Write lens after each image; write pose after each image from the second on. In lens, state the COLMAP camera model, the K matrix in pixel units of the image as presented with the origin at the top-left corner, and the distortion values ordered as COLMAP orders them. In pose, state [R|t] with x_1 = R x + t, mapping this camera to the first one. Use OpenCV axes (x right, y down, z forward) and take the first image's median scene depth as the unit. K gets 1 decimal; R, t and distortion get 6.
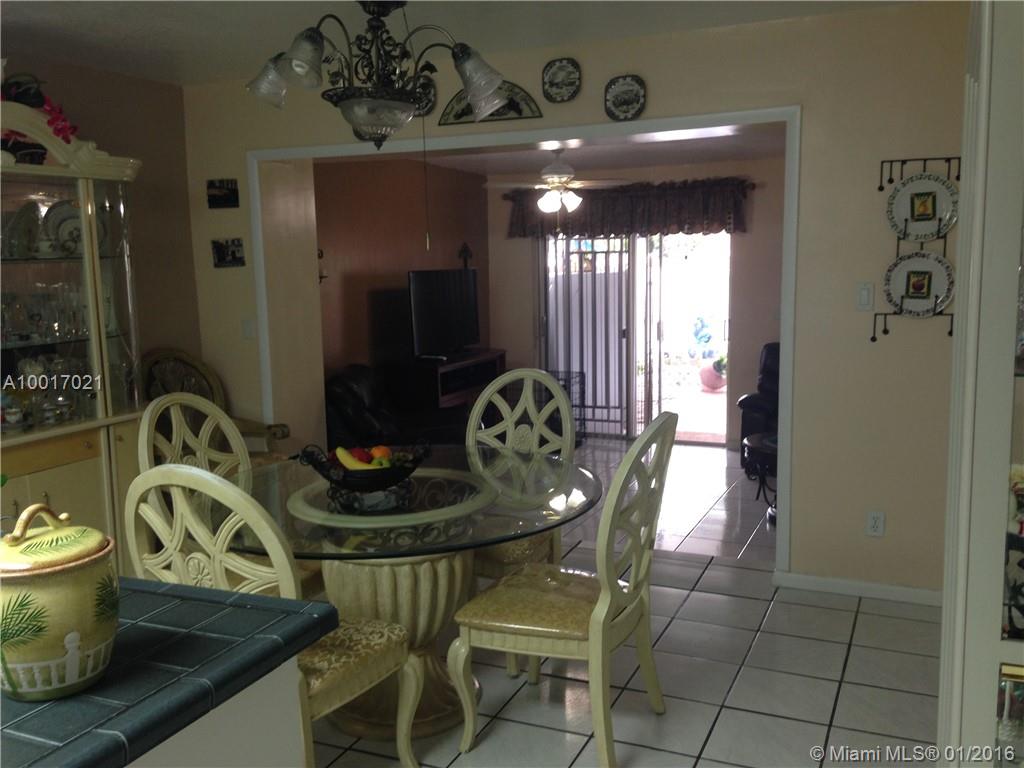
lens RADIAL K [[948.5, 0, 512.0], [0, 948.5, 384.0], [0, 0, 1]] dist [0.215219, -0.330460]
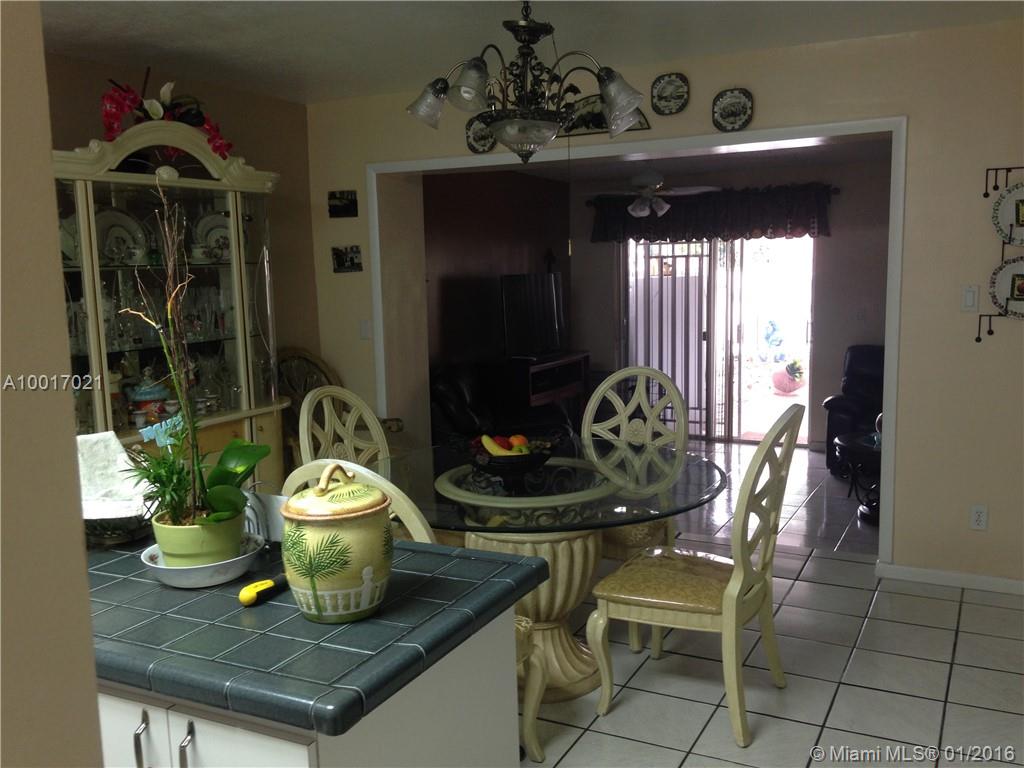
lens RADIAL K [[948.5, 0, 512.0], [0, 948.5, 384.0], [0, 0, 1]] dist [0.215219, -0.330460]
pose [[0.998621, 0.006393, -0.052106, -0.071713], [-0.006639, 0.999968, -0.004549, 0.009403], [0.052075, 0.004888, 0.998631, -0.071227]]
